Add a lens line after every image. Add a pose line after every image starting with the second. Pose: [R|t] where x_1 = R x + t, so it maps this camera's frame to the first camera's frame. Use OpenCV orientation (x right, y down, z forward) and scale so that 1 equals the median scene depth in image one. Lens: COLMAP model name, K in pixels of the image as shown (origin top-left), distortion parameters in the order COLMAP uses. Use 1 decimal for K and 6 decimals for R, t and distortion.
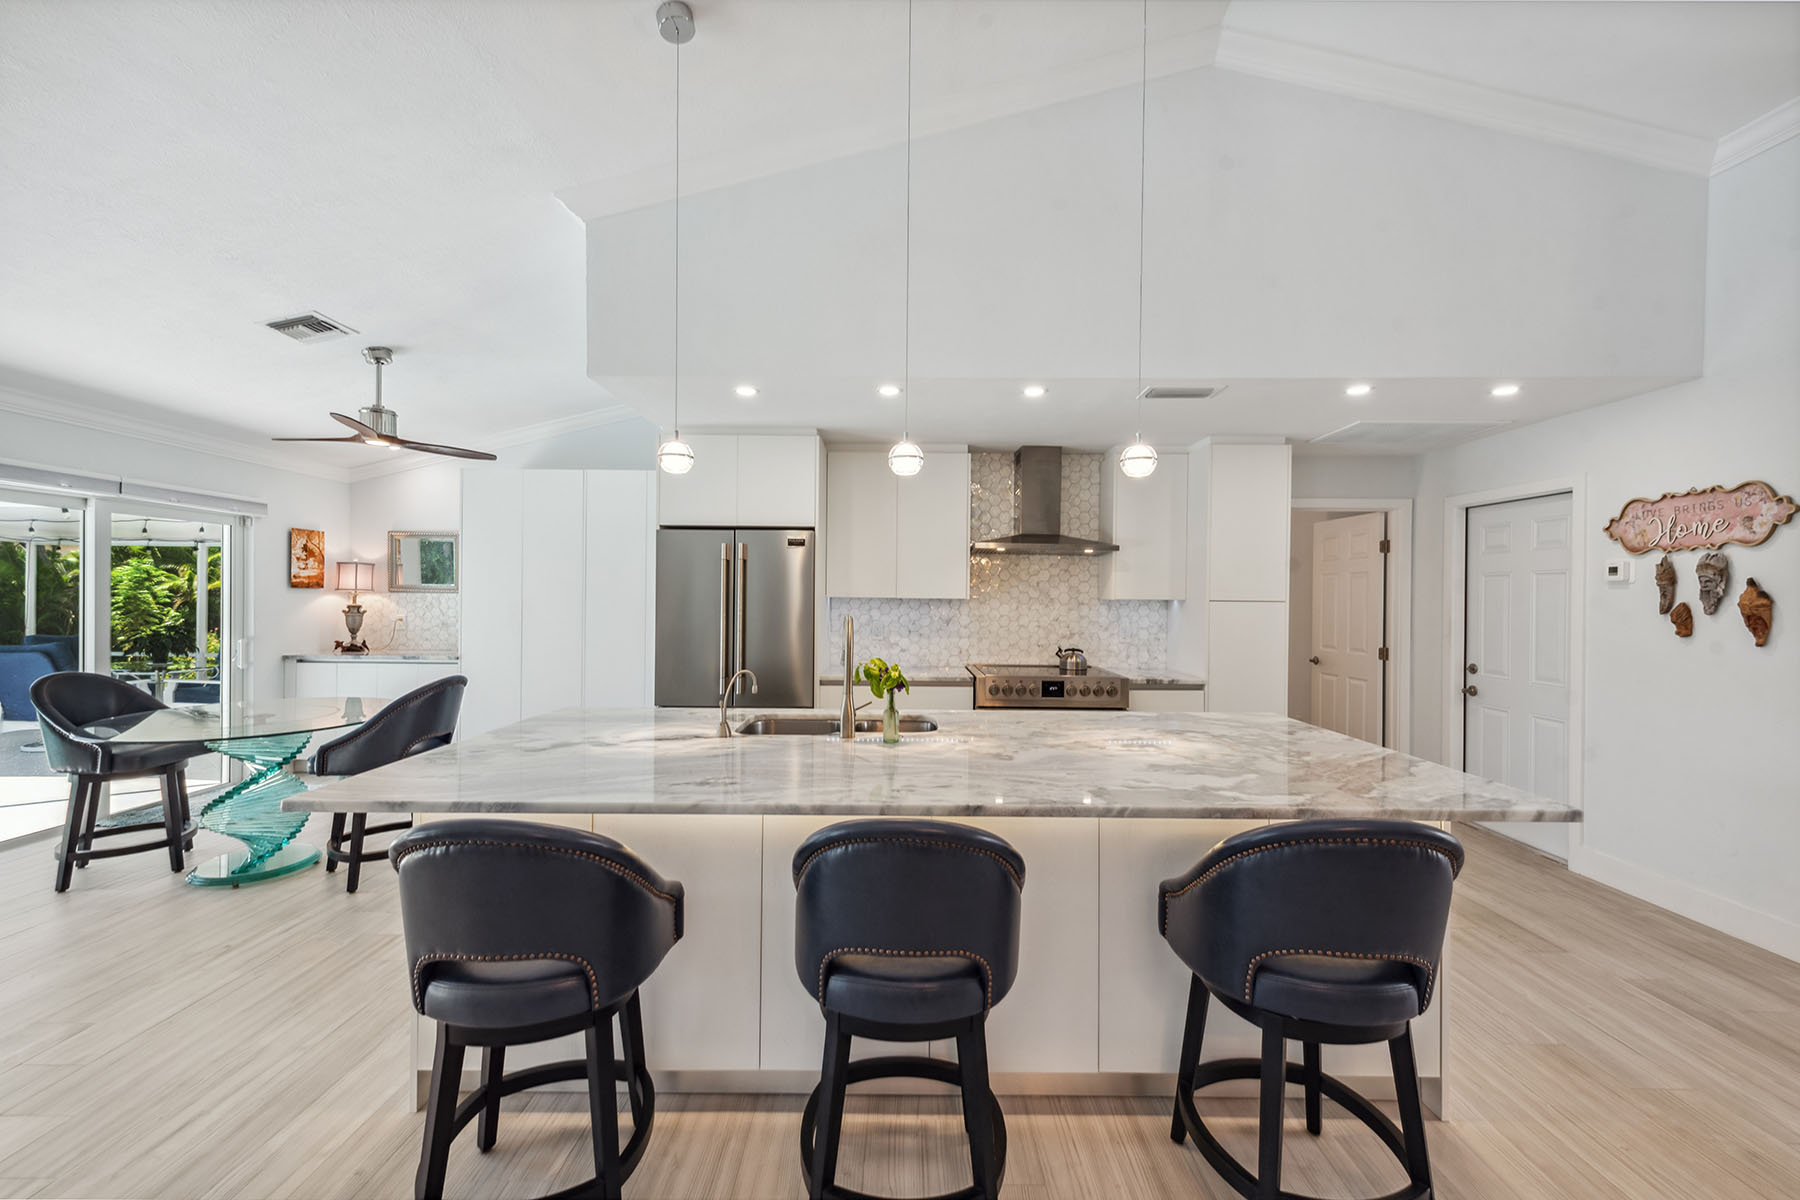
lens RADIAL K [[704.2, 0, 903.8], [0, 704.2, 601.1], [0, 0, 1]] dist [0.004803, -0.000726]
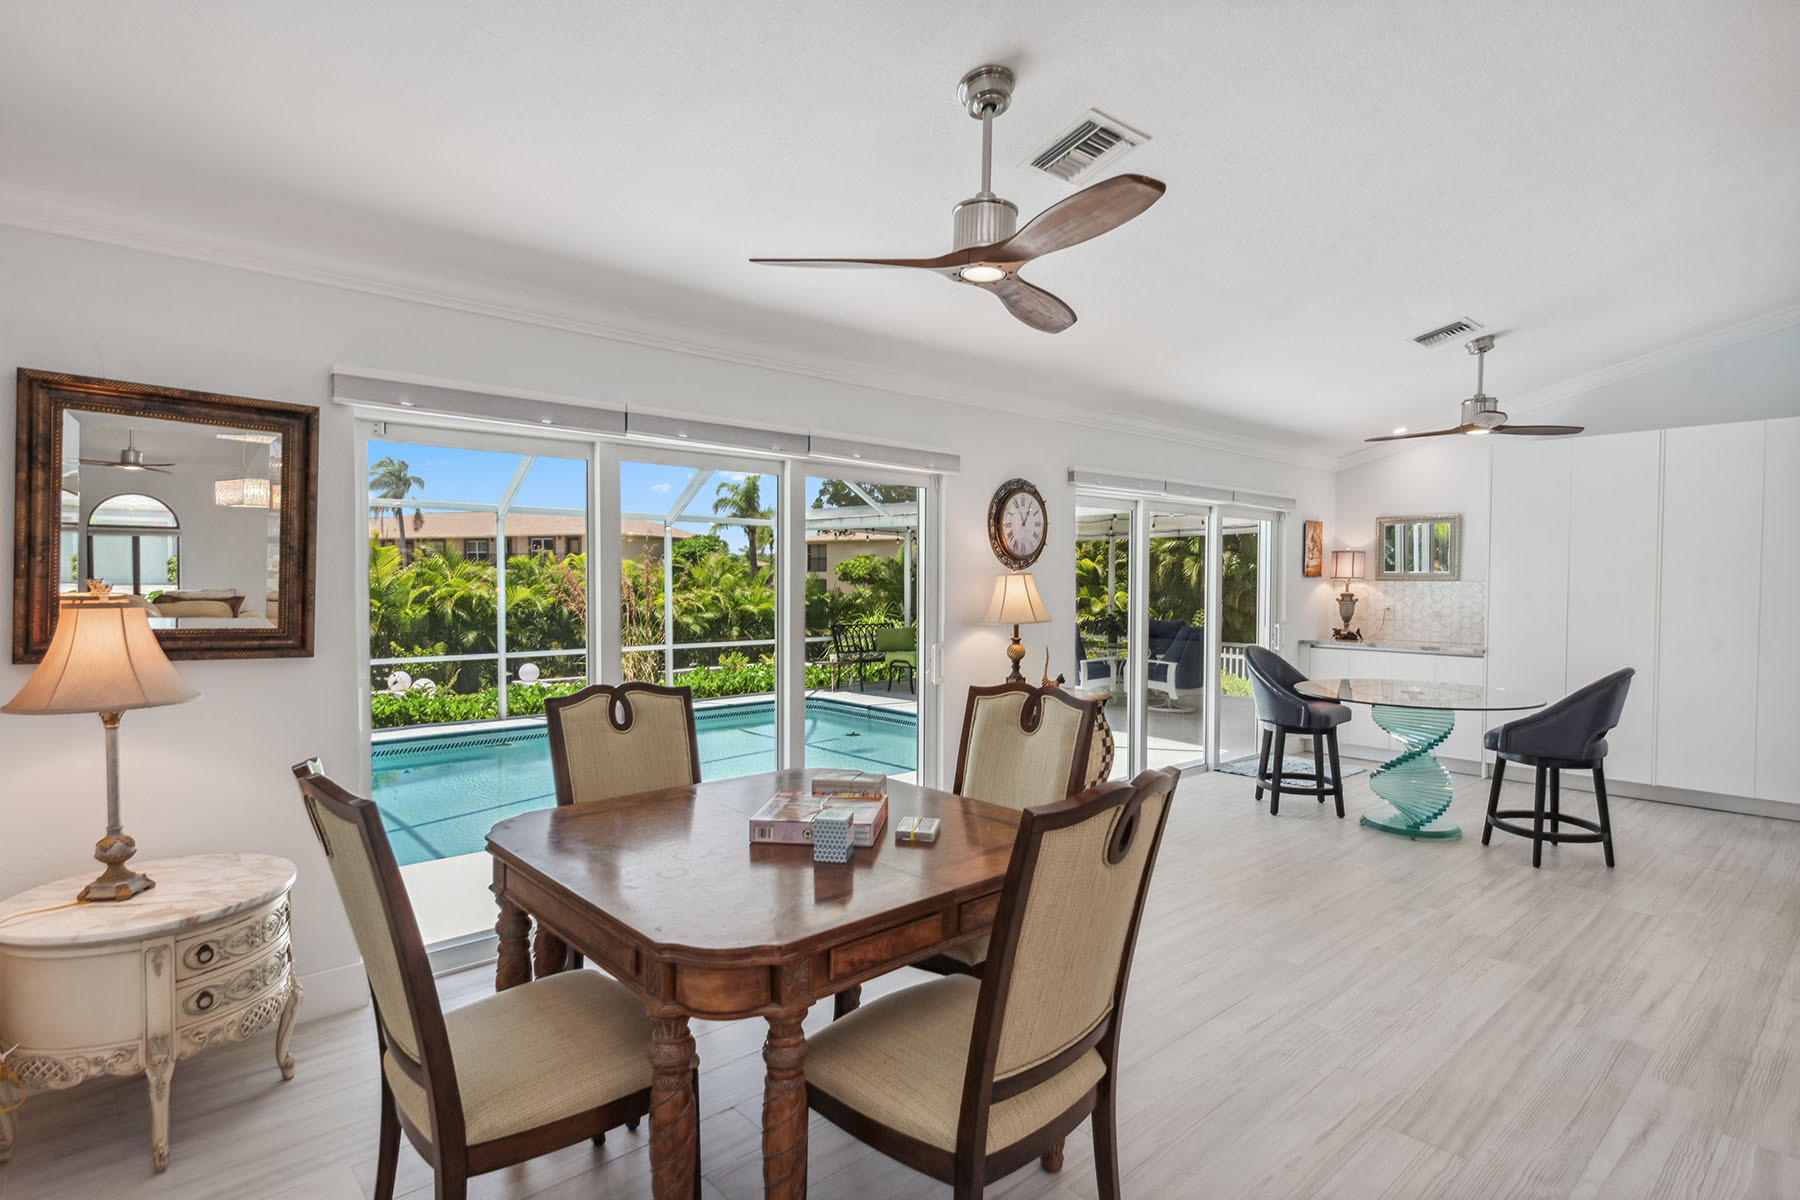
lens RADIAL K [[924.3, 0, 894.0], [0, 924.3, 607.2], [0, 0, 1]] dist [0.014350, -0.000185]
pose [[0.660225, 0.016481, -0.750887, -0.247902], [-0.001622, 0.999788, 0.020518, -0.000920], [0.751066, -0.012328, 0.660111, -0.413546]]
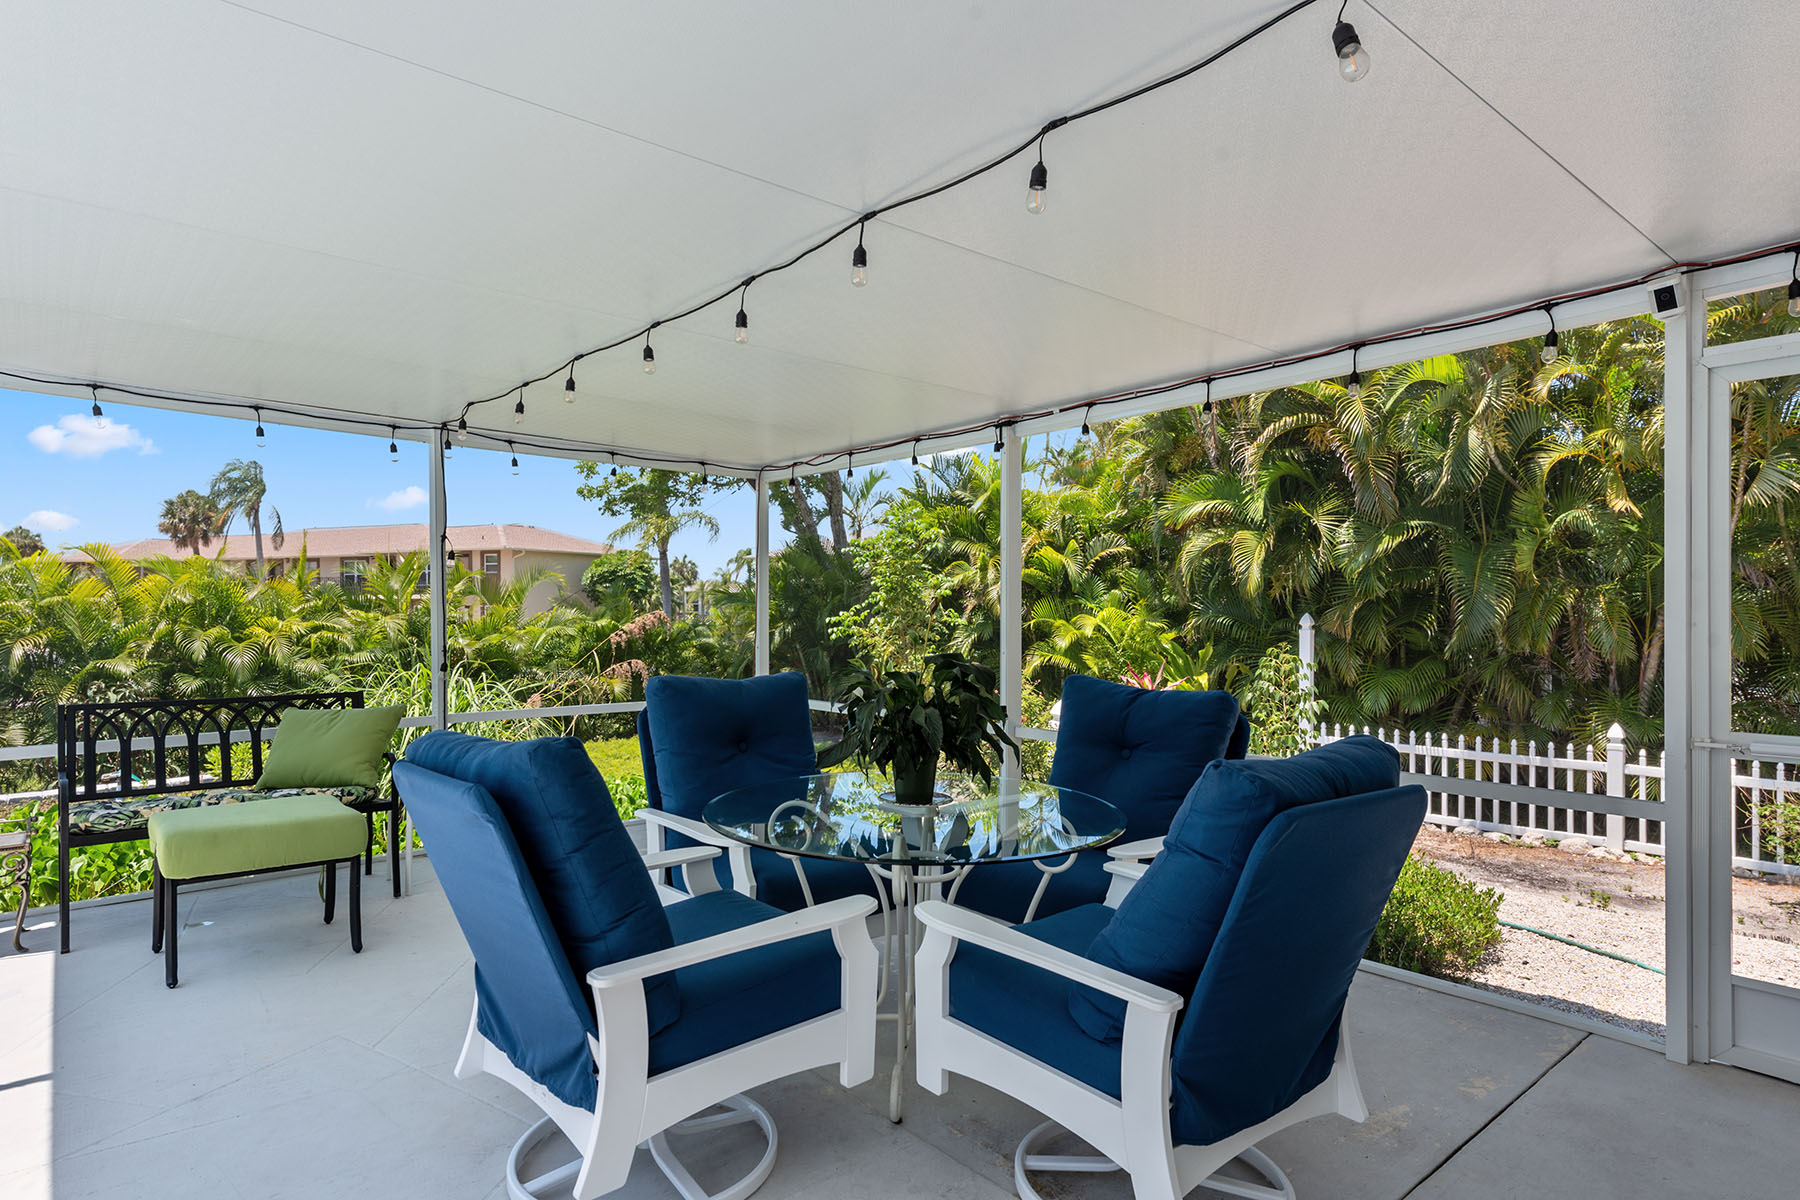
lens RADIAL K [[995.3, 0, 897.5], [0, 995.3, 614.6], [0, 0, 1]] dist [0.002400, 0.000560]
pose [[0.642343, -0.006219, -0.766392, -1.227942], [0.004112, 0.999981, -0.004669, 0.034635], [0.766406, -0.000152, 0.642356, 1.205669]]
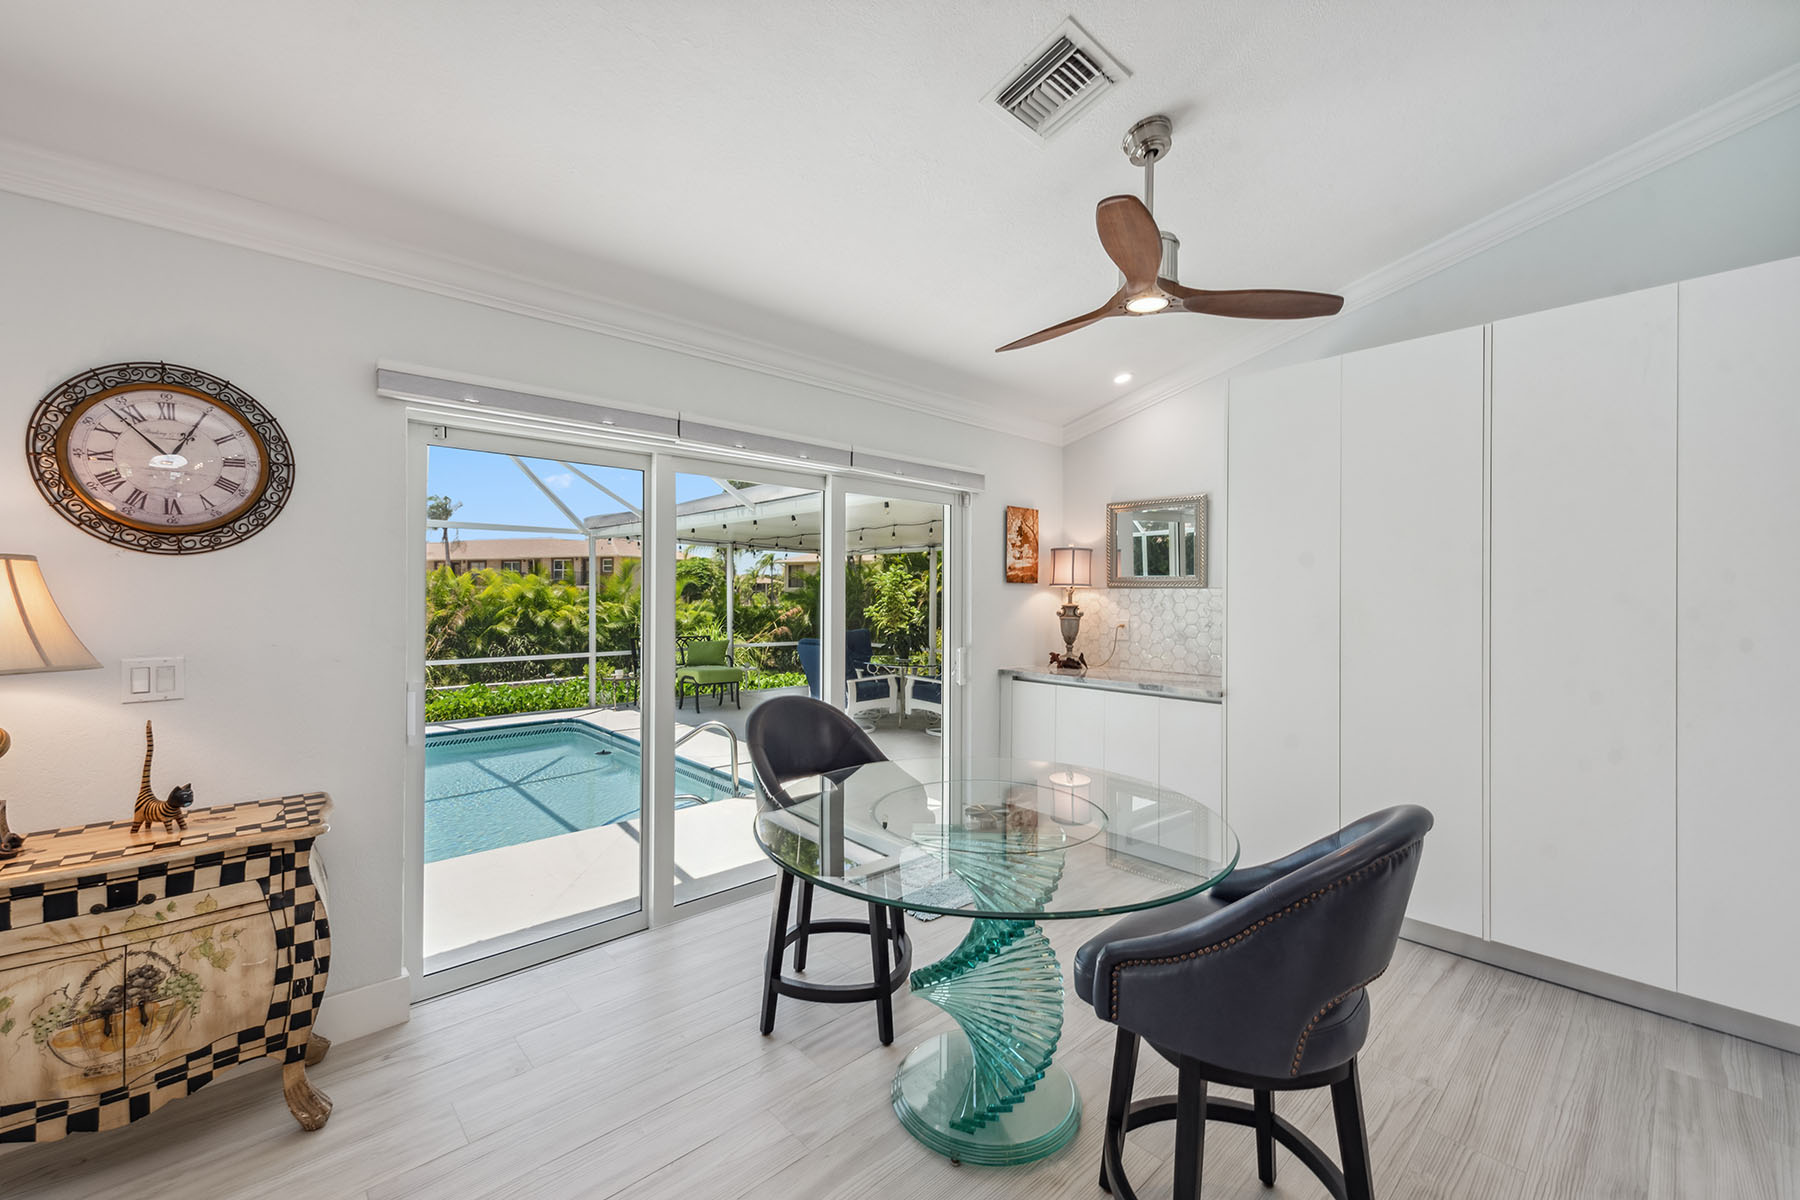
lens RADIAL K [[721.4, 0, 899.3], [0, 721.4, 593.4], [0, 0, 1]] dist [0.002110, 0.000133]
pose [[0.672017, -0.006787, -0.740505, -0.388604], [-0.002240, 0.999935, -0.011197, 0.002179], [0.740532, 0.009183, 0.671958, 0.410040]]
